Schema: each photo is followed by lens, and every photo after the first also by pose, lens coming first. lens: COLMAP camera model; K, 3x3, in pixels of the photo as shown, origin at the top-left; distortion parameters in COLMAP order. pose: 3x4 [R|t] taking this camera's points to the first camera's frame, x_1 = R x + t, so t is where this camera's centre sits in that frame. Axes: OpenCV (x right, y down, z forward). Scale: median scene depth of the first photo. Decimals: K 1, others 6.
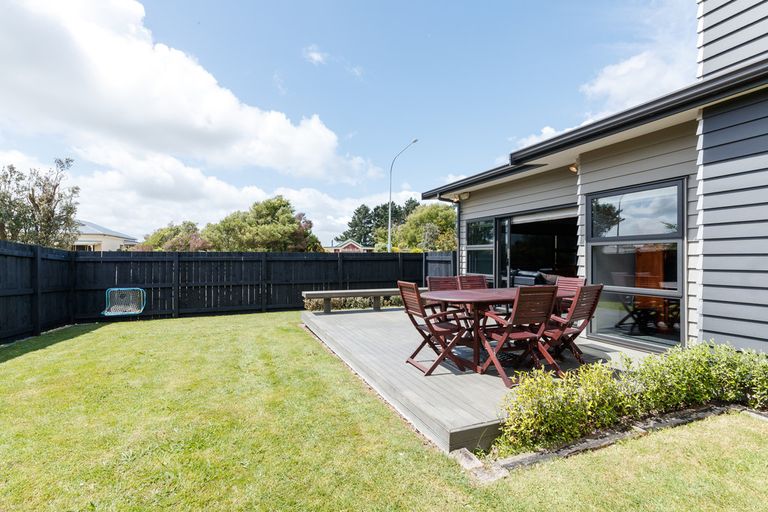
lens RADIAL K [[364.4, 0, 384.0], [0, 364.4, 256.0], [0, 0, 1]] dist [-0.000683, -0.000190]
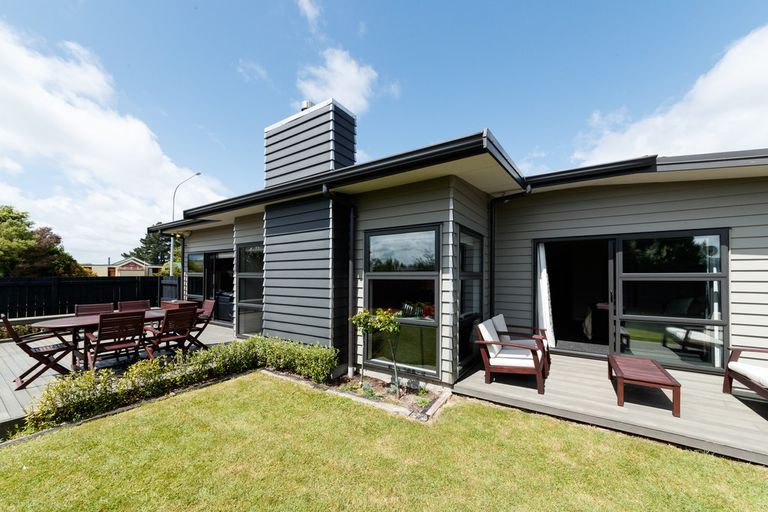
lens RADIAL K [[281.3, 0, 384.9], [0, 281.3, 271.9], [0, 0, 1]] dist [0.000595, 0.000061]
pose [[0.818036, 0.004394, 0.575151, 0.256427], [-0.002102, 0.999987, -0.004649, -0.032445], [-0.575164, 0.002594, 0.818034, -0.225706]]
